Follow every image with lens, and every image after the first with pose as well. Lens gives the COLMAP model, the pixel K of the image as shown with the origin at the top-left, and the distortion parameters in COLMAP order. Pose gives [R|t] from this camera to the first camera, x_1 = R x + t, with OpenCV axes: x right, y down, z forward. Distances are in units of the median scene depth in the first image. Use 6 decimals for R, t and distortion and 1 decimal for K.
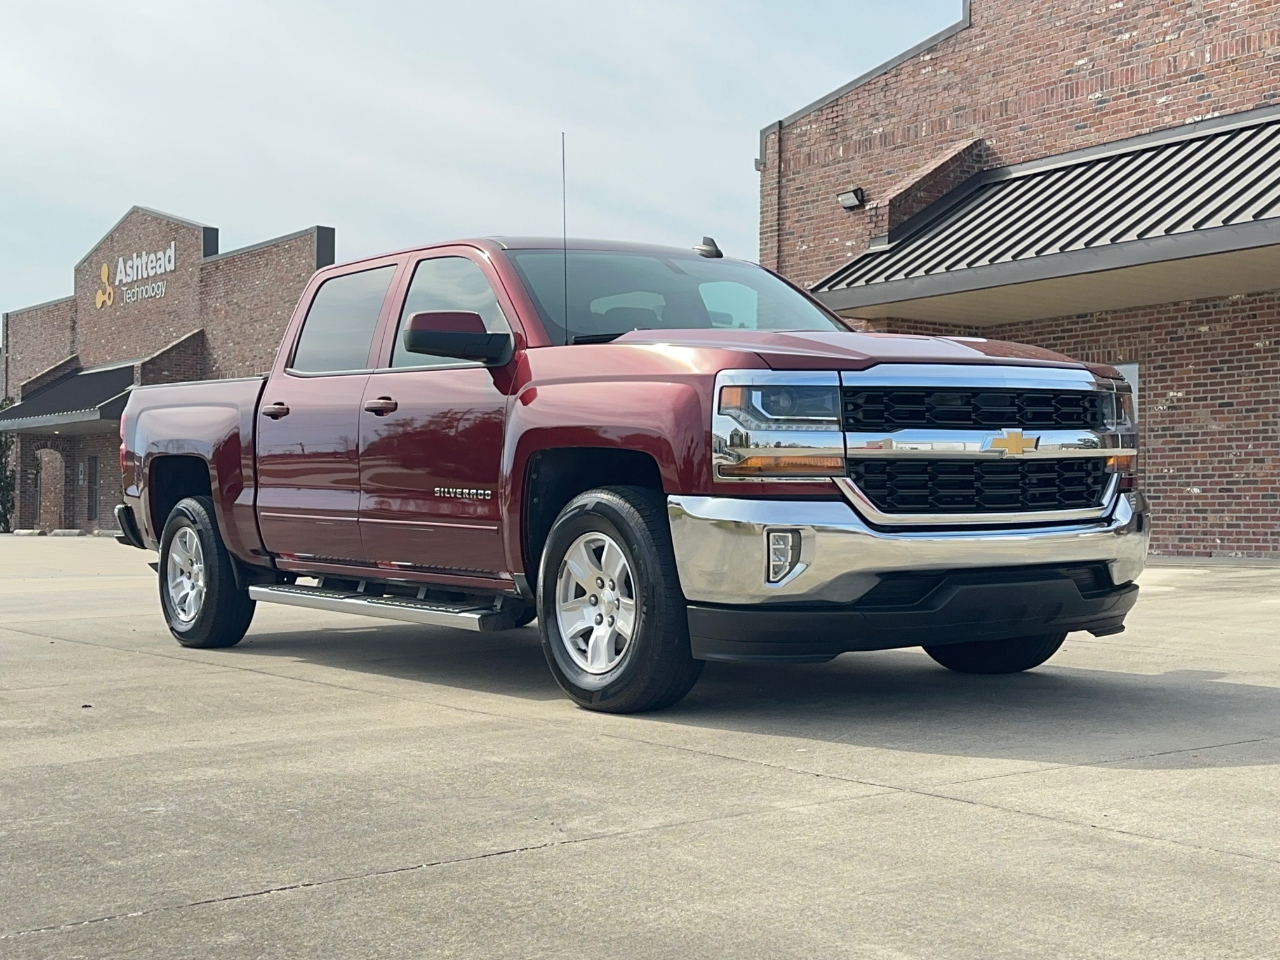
lens RADIAL K [[1756.3, 0, 640.1], [0, 1756.3, 474.4], [0, 0, 1]] dist [0.122867, 0.000000]
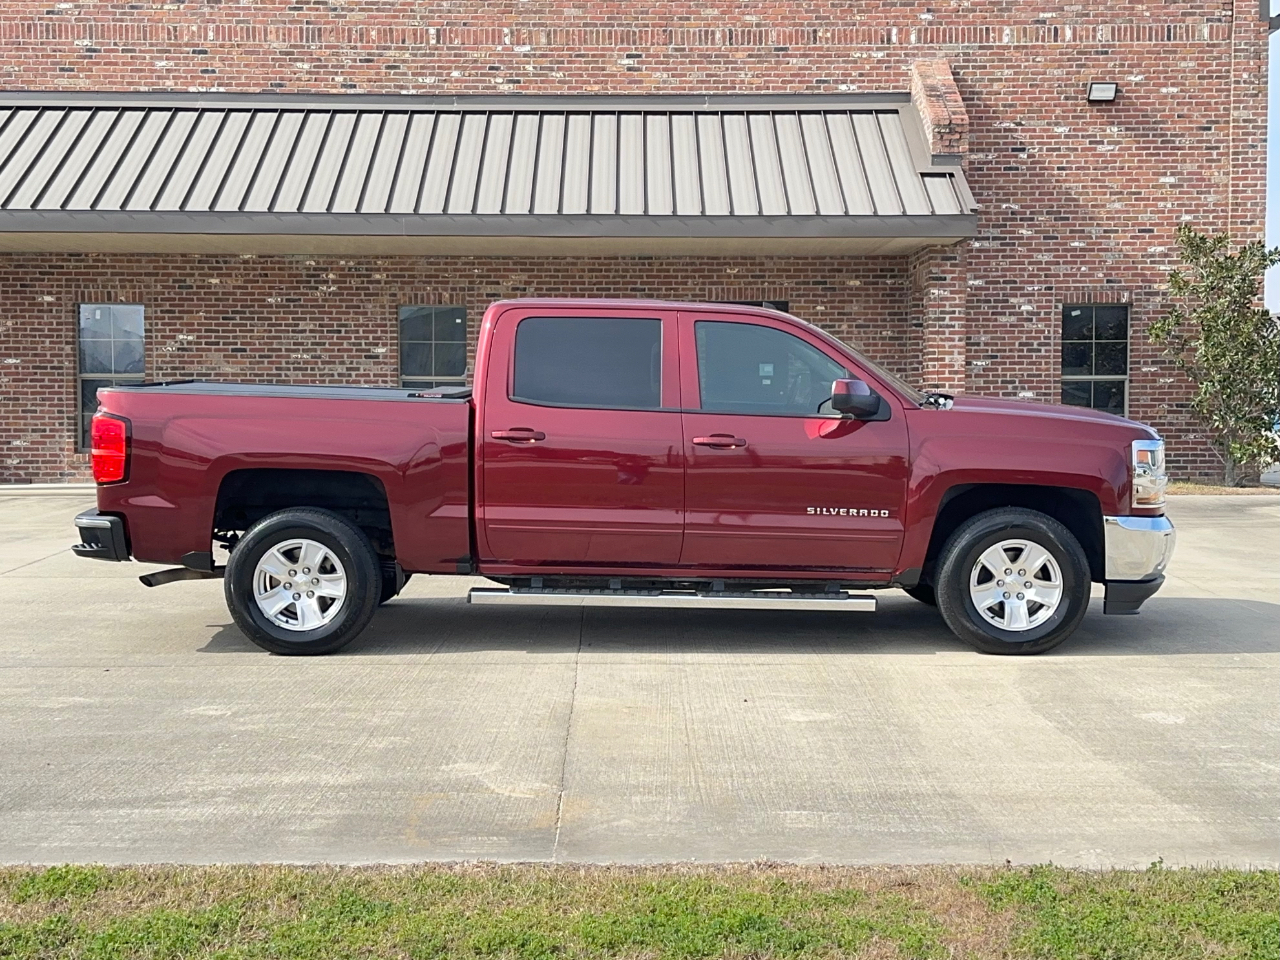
lens RADIAL K [[1756.3, 0, 664.3], [0, 1756.3, 497.4], [0, 0, 1]] dist [0.122867, 0.000000]
pose [[0.562914, -0.048800, 0.825073, -0.455918], [-0.022159, 0.997006, 0.074088, -0.034351], [-0.826218, -0.059988, 0.560147, 0.123158]]
